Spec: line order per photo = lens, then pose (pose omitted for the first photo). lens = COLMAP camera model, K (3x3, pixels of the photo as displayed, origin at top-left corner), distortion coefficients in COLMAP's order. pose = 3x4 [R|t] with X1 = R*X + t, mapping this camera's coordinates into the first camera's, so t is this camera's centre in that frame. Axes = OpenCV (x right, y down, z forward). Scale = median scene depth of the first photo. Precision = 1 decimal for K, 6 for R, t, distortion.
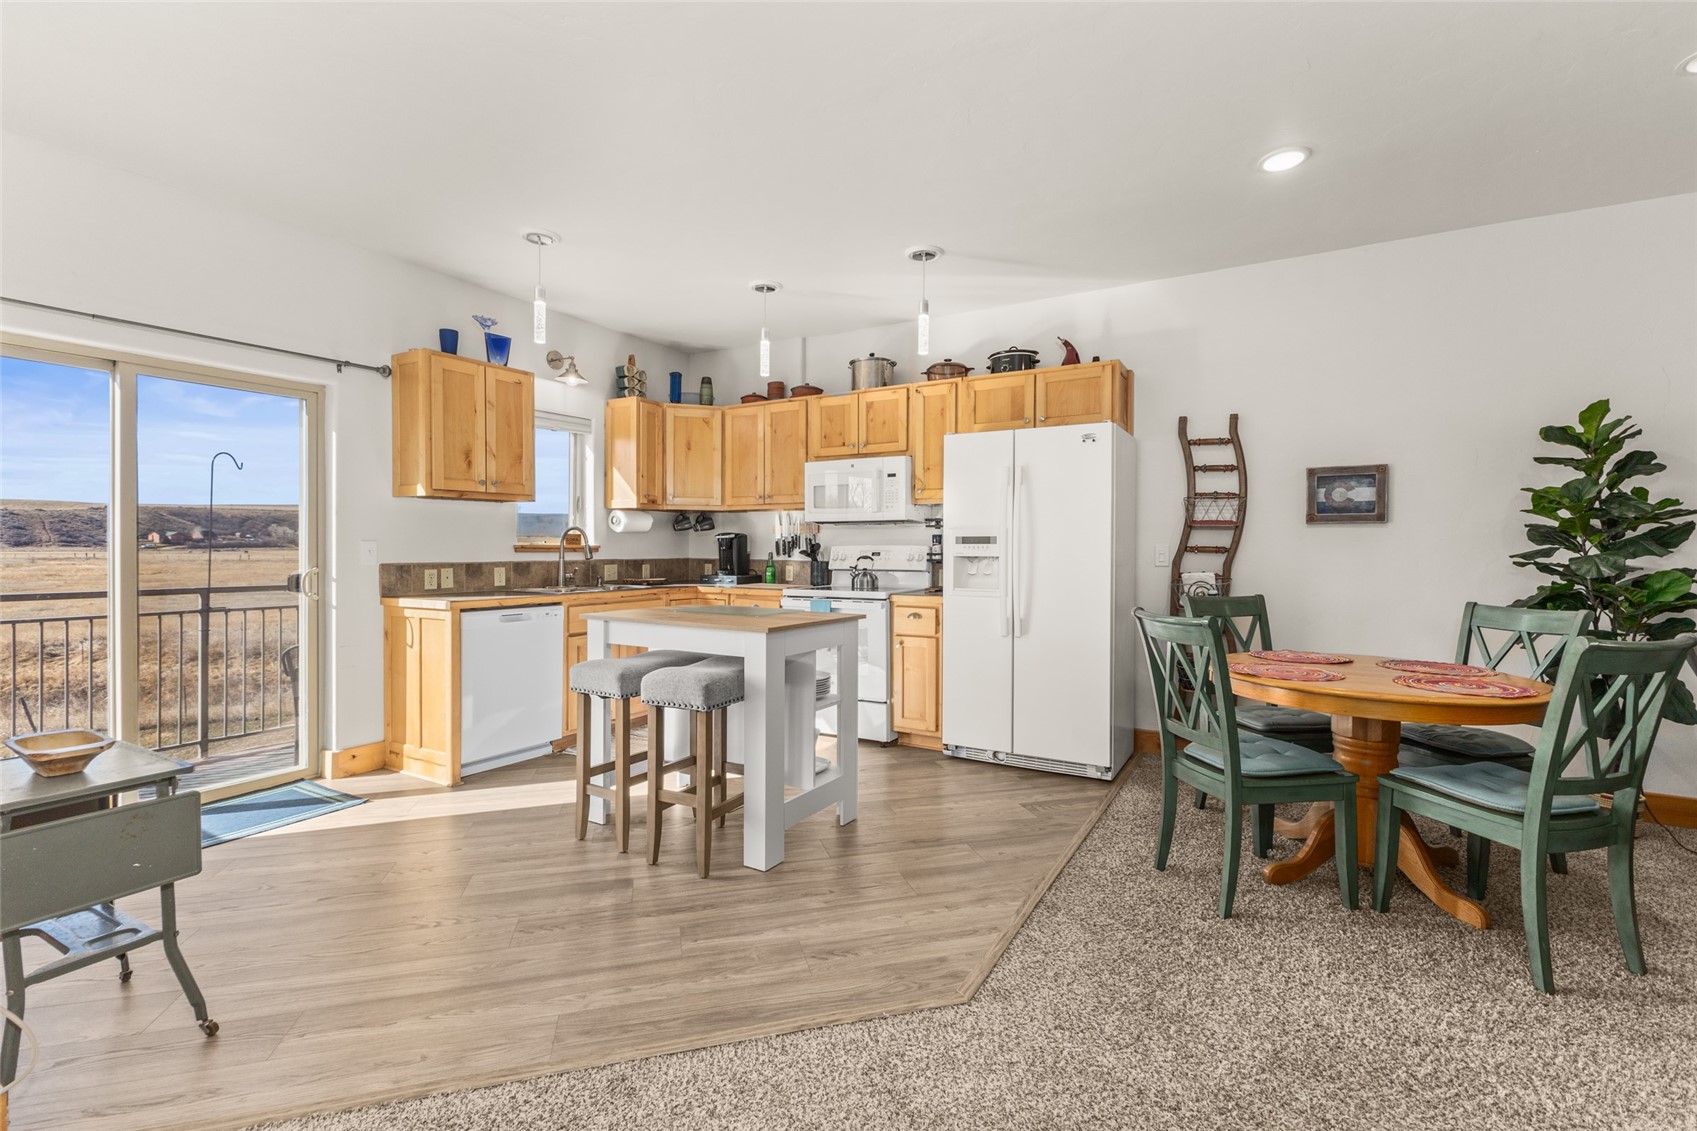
lens RADIAL K [[744.5, 0, 849.7], [0, 744.5, 555.3], [0, 0, 1]] dist [0.014605, -0.003042]
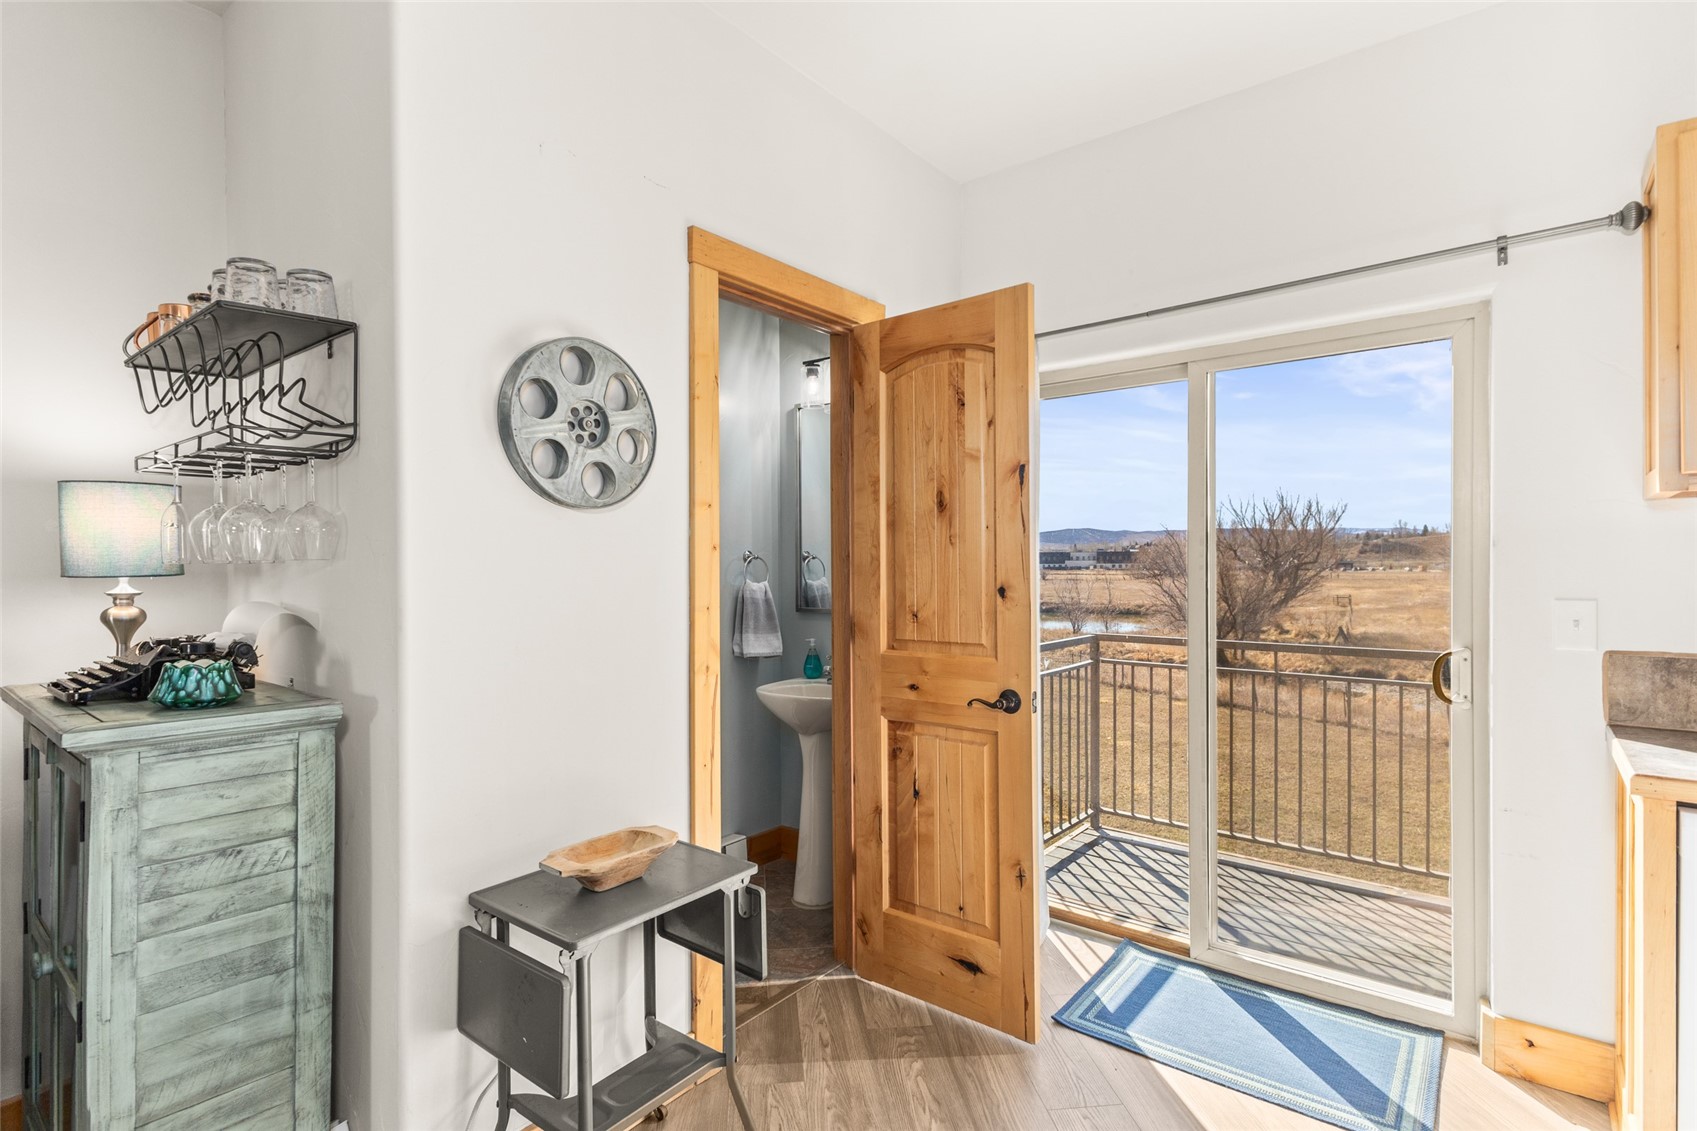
lens RADIAL K [[840.2, 0, 837.6], [0, 840.2, 569.8], [0, 0, 1]] dist [0.013222, 0.001061]
pose [[-0.145303, 0.001922, -0.989385, -0.046999], [-0.011033, 0.999933, 0.003563, -0.031855], [0.989326, 0.011434, -0.145272, 0.572284]]
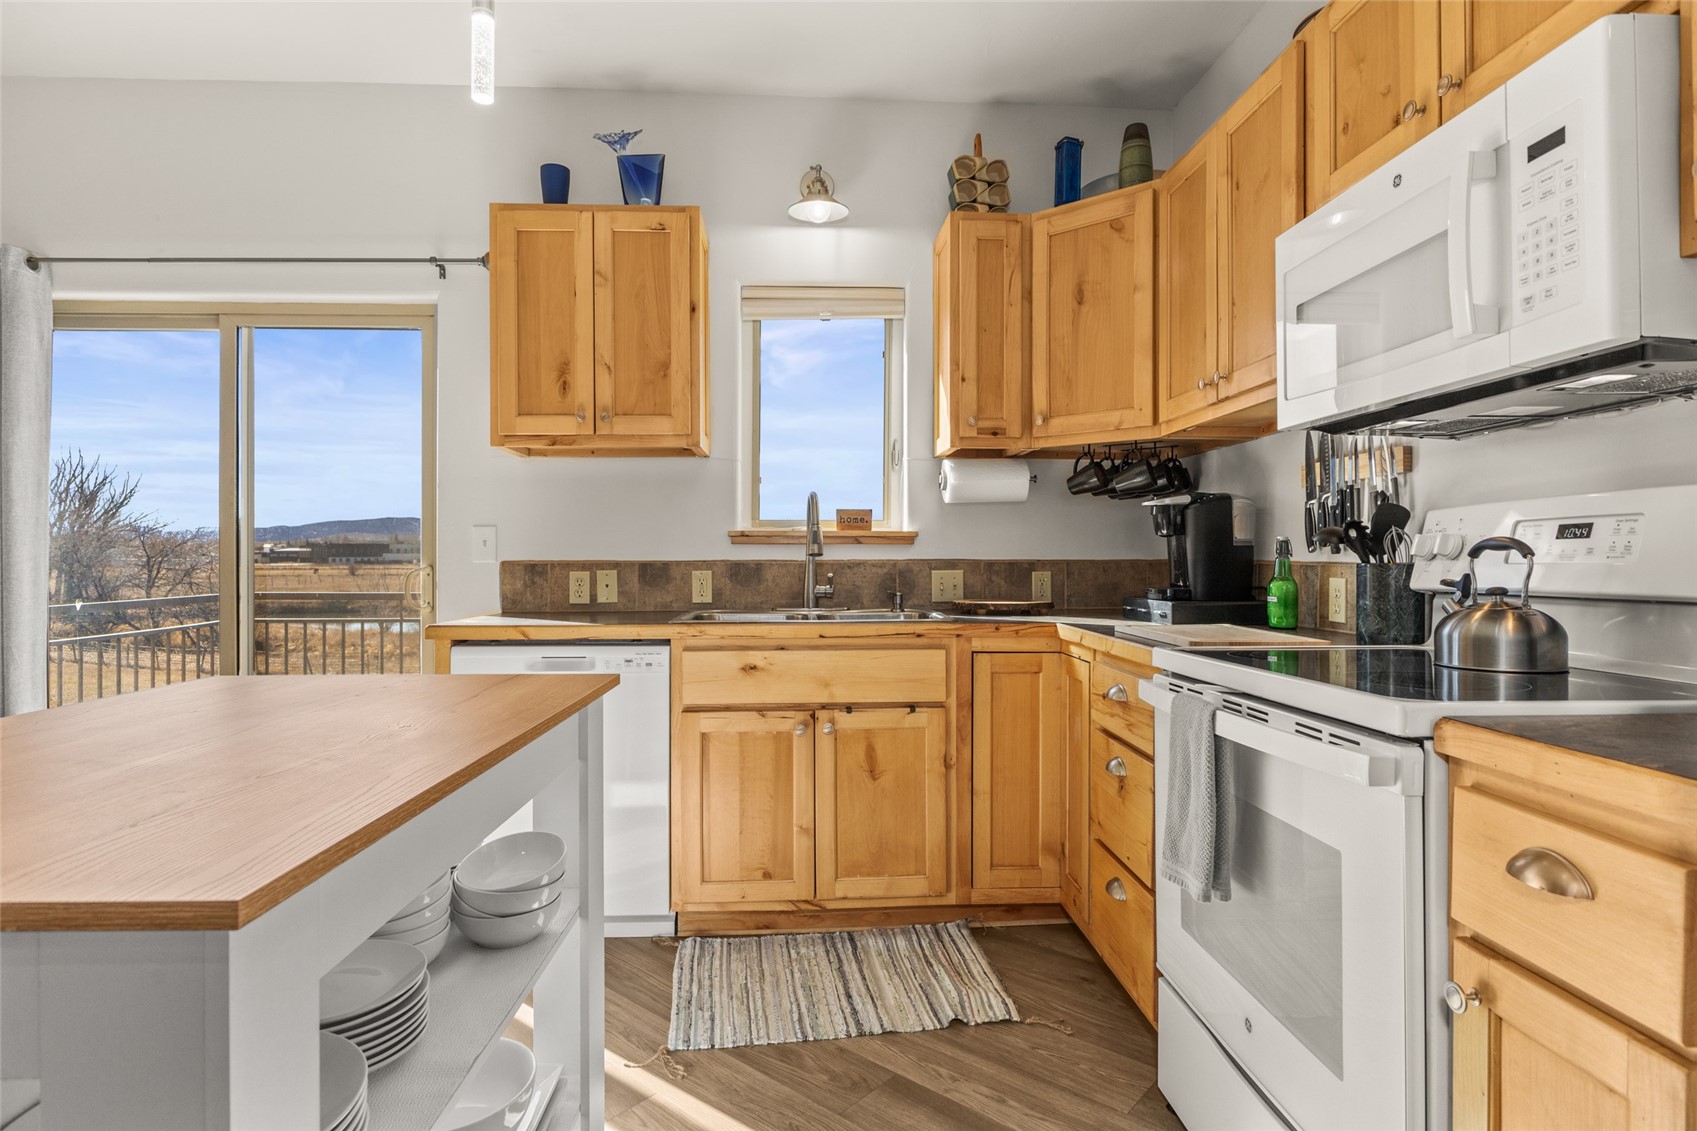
lens RADIAL K [[886.5, 0, 843.2], [0, 886.5, 560.5], [0, 0, 1]] dist [-0.003838, -0.004020]
pose [[0.558117, -0.002803, -0.829757, 0.164419], [-0.007003, 0.999943, -0.008088, 0.014060], [0.829733, 0.010325, 0.558066, 0.761351]]
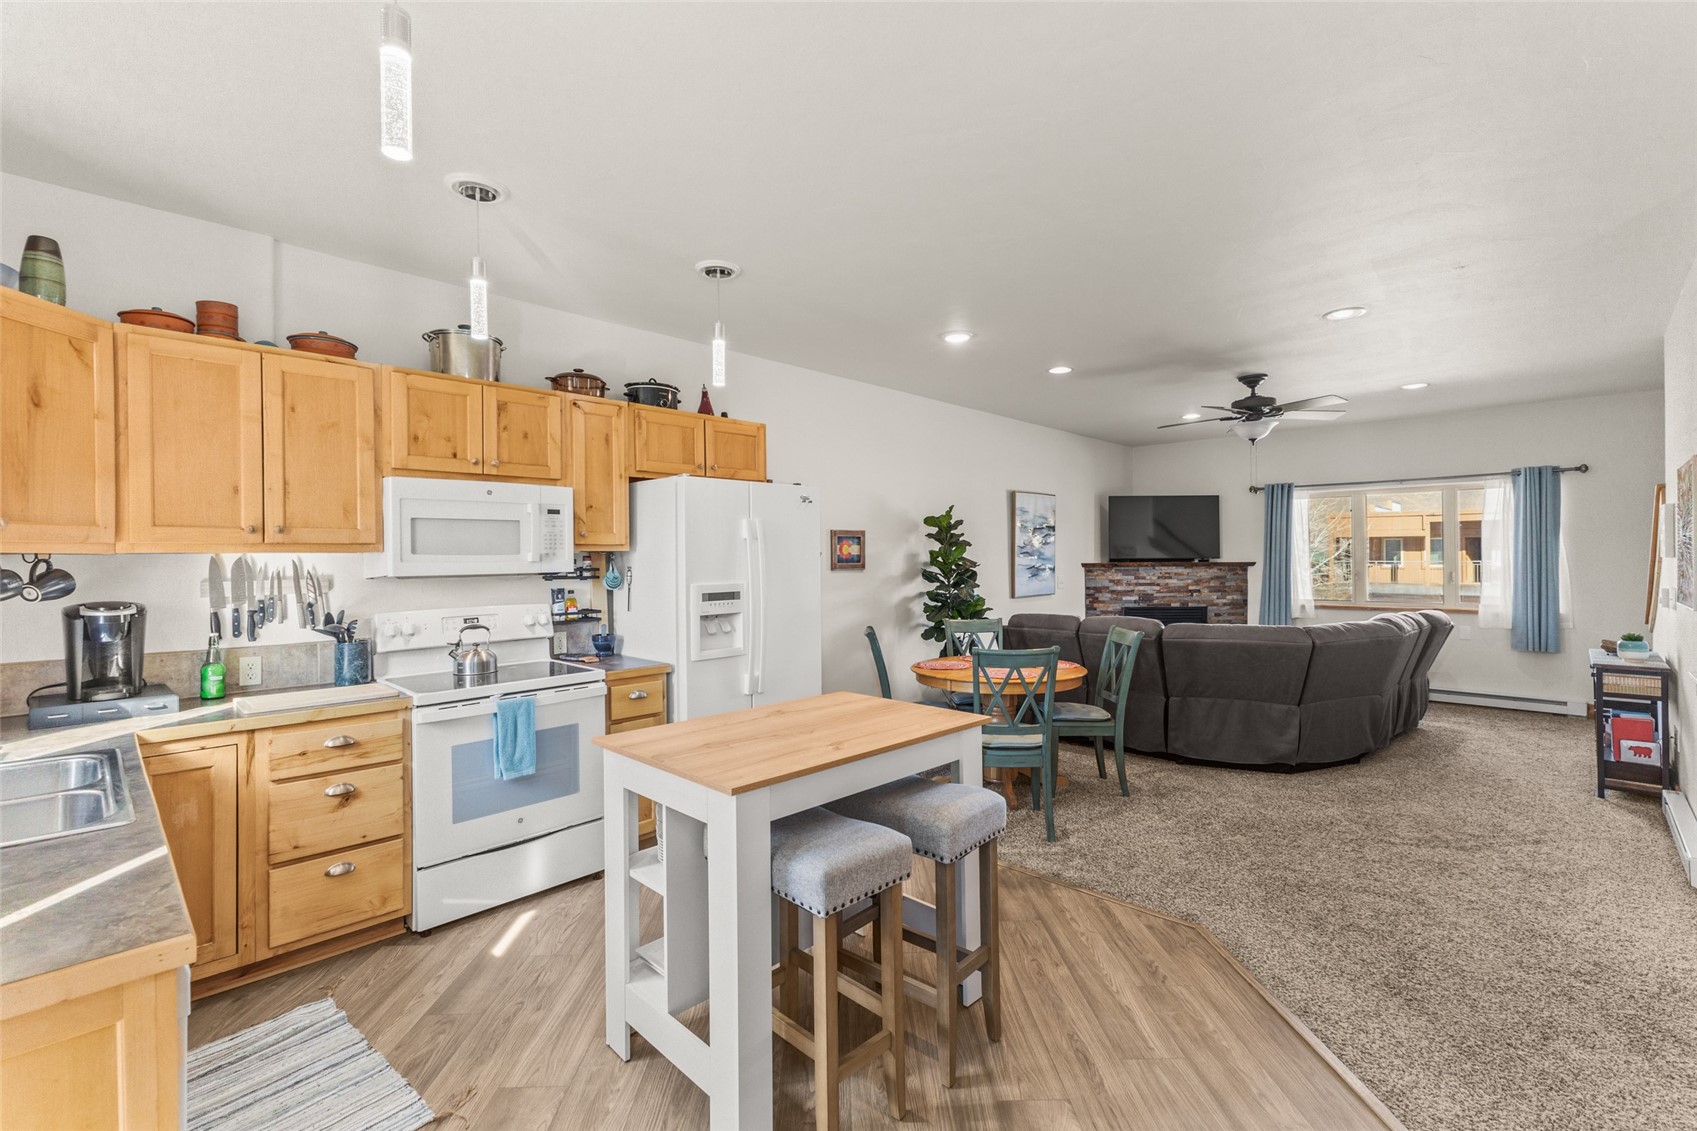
lens RADIAL K [[744.5, 0, 845.8], [0, 744.5, 549.7], [0, 0, 1]] dist [0.014605, -0.003042]
pose [[0.234857, 0.001984, 0.972028, -0.644498], [0.022169, 0.999727, -0.007397, -0.063230], [-0.971777, 0.023287, 0.234749, 0.596661]]
